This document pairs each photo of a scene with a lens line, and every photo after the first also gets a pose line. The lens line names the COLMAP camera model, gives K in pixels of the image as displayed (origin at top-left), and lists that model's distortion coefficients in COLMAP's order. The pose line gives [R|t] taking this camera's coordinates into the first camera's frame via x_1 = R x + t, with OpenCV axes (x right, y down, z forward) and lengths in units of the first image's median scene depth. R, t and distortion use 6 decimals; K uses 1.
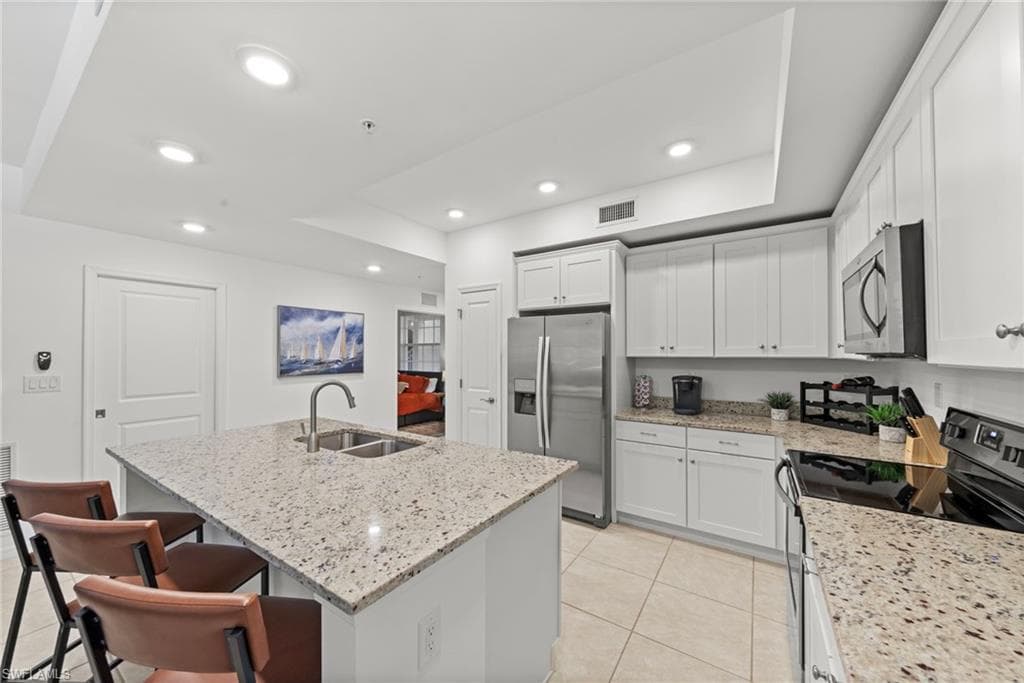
lens RADIAL K [[372.0, 0, 508.7], [0, 372.0, 345.5], [0, 0, 1]] dist [-0.000512, -0.000057]
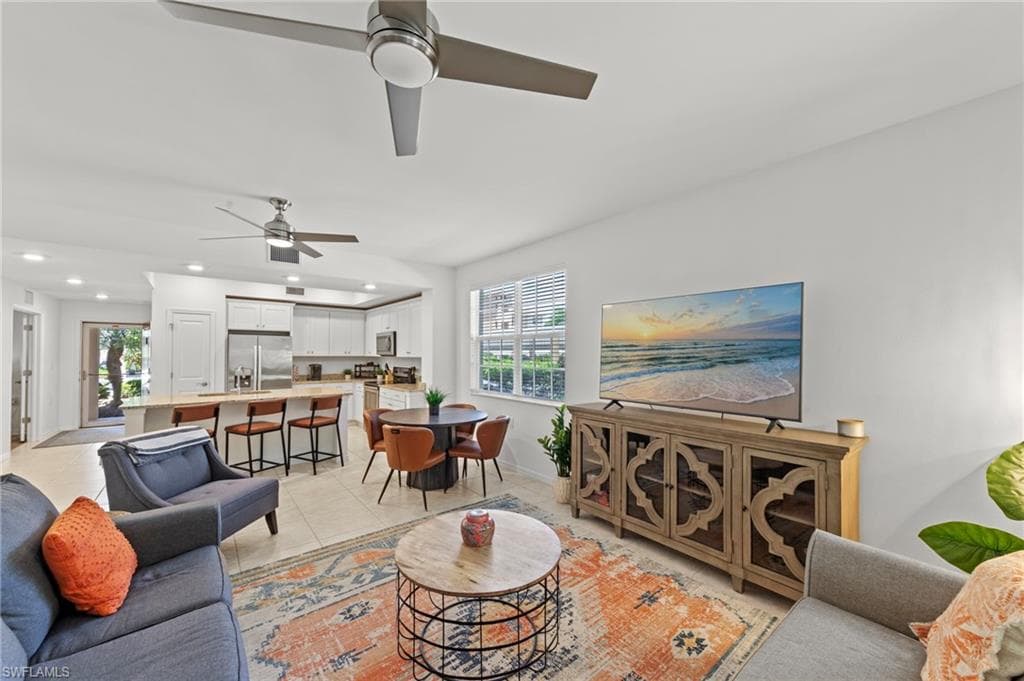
lens RADIAL K [[393.5, 0, 512.5], [0, 393.5, 347.1], [0, 0, 1]] dist [0.001879, 0.000163]
pose [[0.281867, 0.020864, 0.959226, -1.555950], [-0.018119, 0.999701, -0.016420, -0.008287], [-0.959282, -0.012752, 0.282161, -0.891323]]
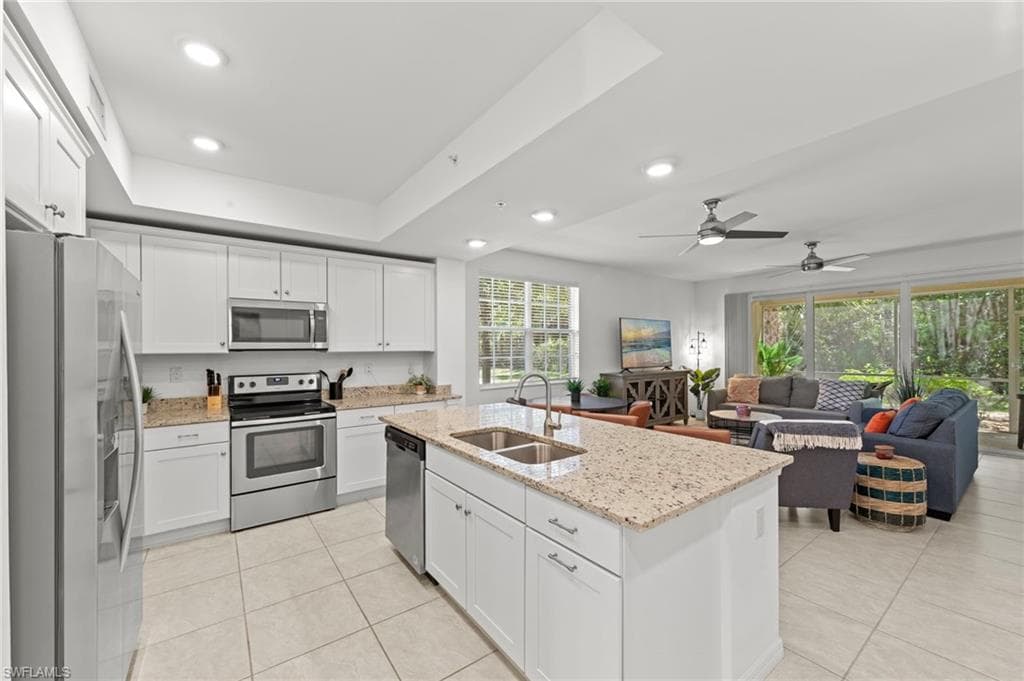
lens RADIAL K [[393.5, 0, 513.1], [0, 393.5, 346.9], [0, 0, 1]] dist [0.001879, 0.000163]
pose [[-0.939813, 0.010369, 0.341531, -0.488361], [0.008013, 0.999933, -0.008307, 0.017683], [-0.341595, -0.005070, -0.939834, 1.492266]]
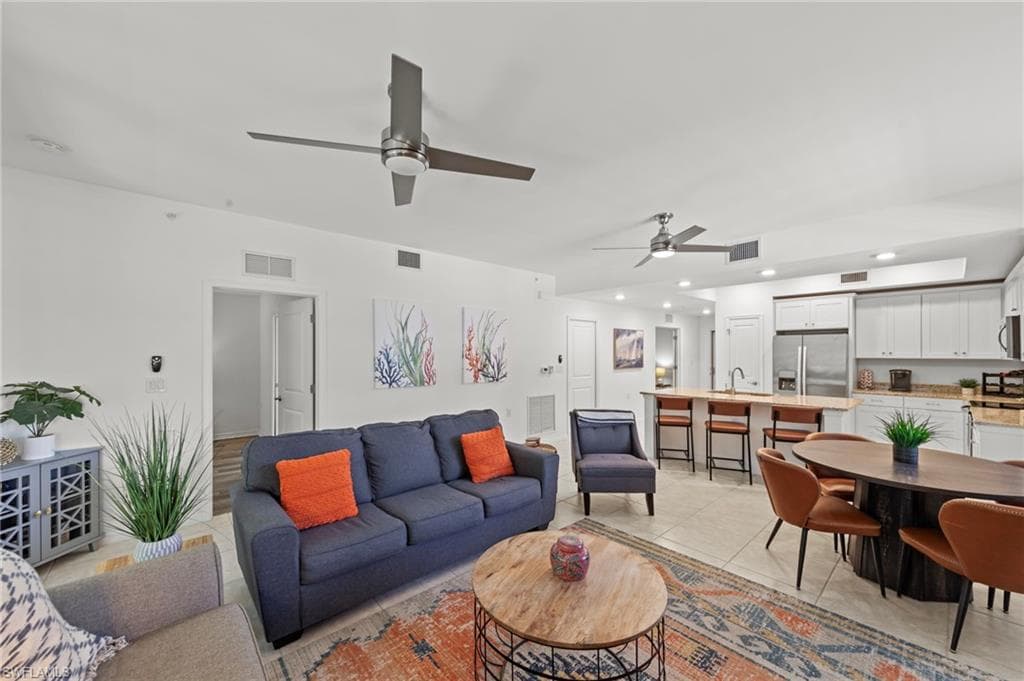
lens RADIAL K [[393.5, 0, 503.9], [0, 393.5, 352.0], [0, 0, 1]] dist [0.001879, 0.000163]
pose [[0.964355, 0.002734, -0.264596, -0.814458], [0.000284, 0.999935, 0.011366, -0.020308], [0.264610, -0.011036, 0.964292, -1.254634]]
